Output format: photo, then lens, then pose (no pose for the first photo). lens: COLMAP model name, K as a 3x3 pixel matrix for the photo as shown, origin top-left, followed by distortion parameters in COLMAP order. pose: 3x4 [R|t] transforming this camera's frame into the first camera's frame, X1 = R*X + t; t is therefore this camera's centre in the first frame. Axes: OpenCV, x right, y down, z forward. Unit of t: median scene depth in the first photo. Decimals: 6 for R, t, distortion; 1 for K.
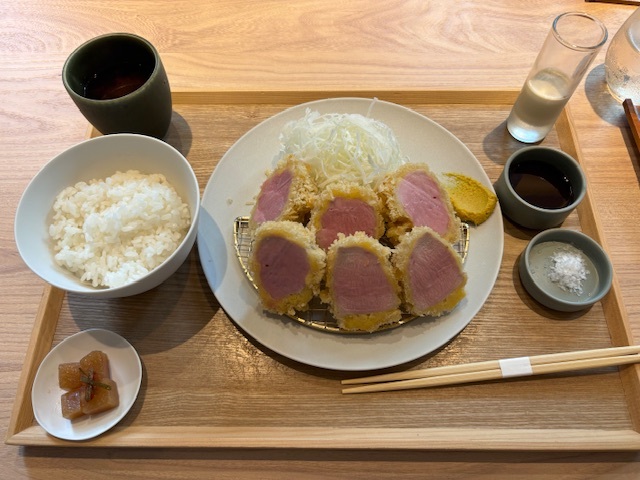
lens RADIAL K [[510.5, 0, 319.6], [0, 510.5, 239.3], [0, 0, 1]] dist [-0.057634, -0.006372]
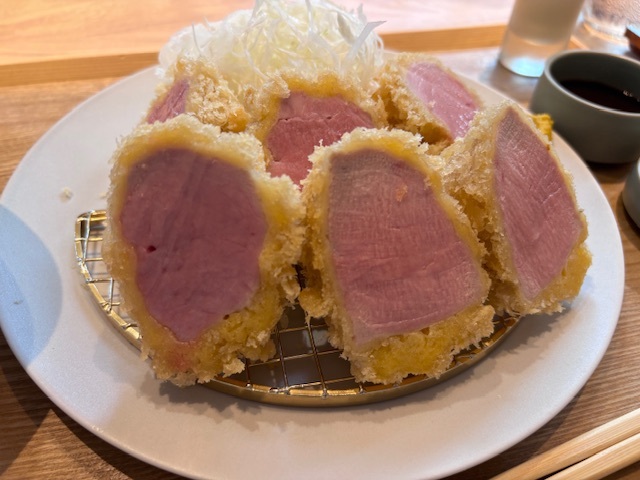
lens RADIAL K [[510.5, 0, 321.1], [0, 510.5, 241.2], [0, 0, 1]] dist [-0.057634, -0.006372]
pose [[0.963797, -0.149111, 0.221046, -0.062703], [0.207024, 0.940932, -0.267933, 0.170596], [-0.168037, 0.303994, 0.937737, 0.604738]]
